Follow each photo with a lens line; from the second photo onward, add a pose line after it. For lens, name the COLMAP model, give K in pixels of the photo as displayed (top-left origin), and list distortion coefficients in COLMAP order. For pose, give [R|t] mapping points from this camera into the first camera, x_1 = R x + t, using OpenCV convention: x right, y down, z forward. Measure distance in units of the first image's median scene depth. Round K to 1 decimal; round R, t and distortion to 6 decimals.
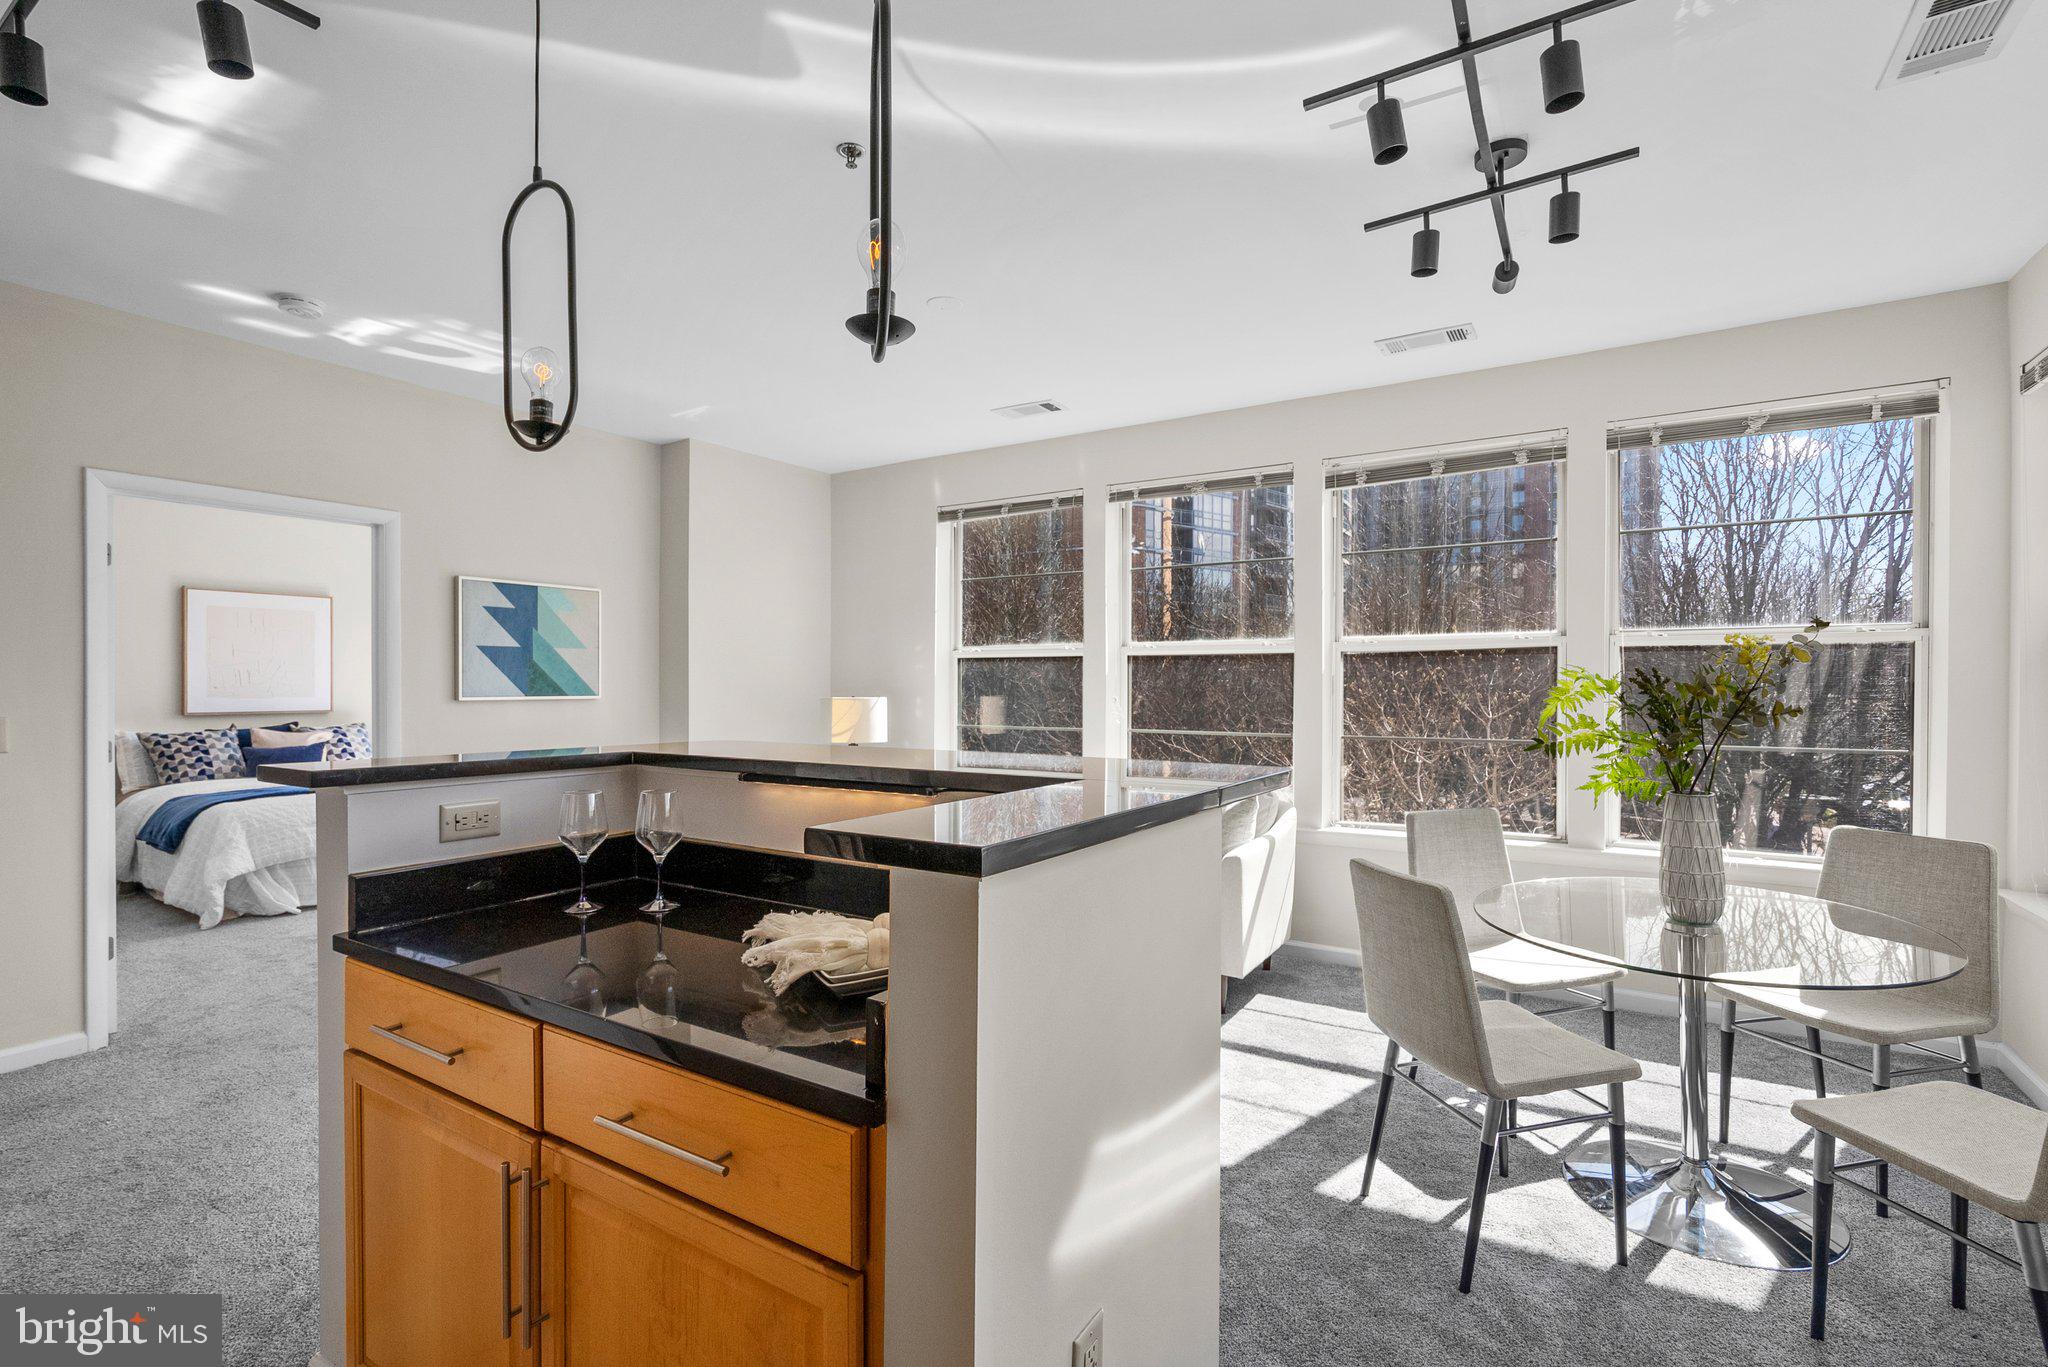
lens RADIAL K [[939.7, 0, 1016.1], [0, 939.7, 693.2], [0, 0, 1]] dist [-0.001071, 0.003937]
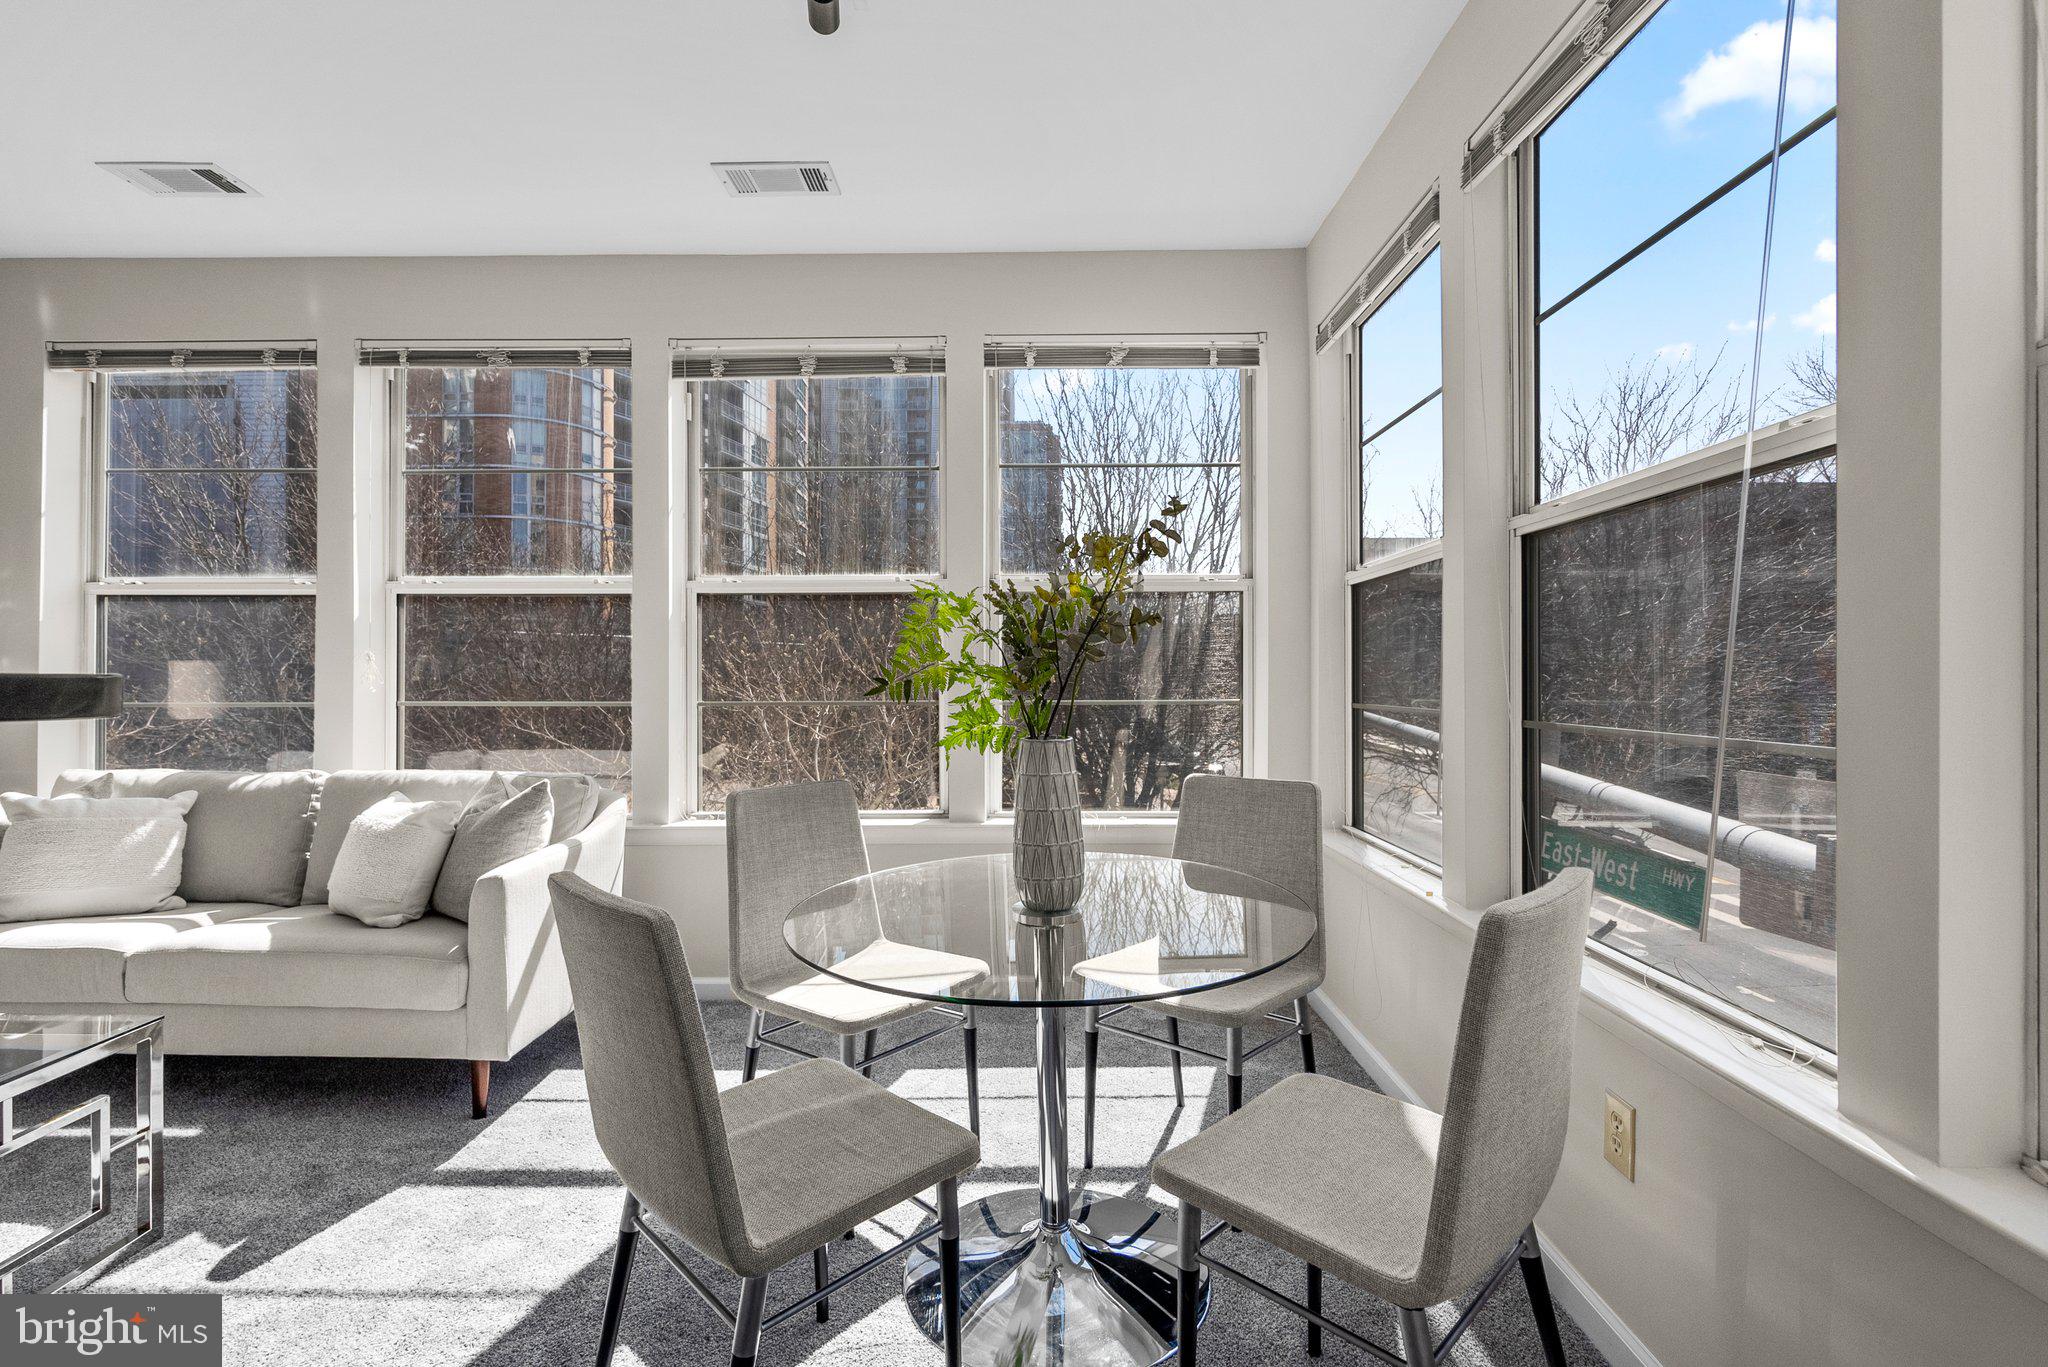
lens RADIAL K [[942.0, 0, 1024.0], [0, 942.0, 683.5], [0, 0, 1]] dist [-0.003546, -0.000333]
pose [[0.849120, -0.003612, 0.528187, 0.221800], [0.007008, 0.999966, -0.004429, 0.048123], [-0.528153, 0.007463, 0.849117, 0.269130]]
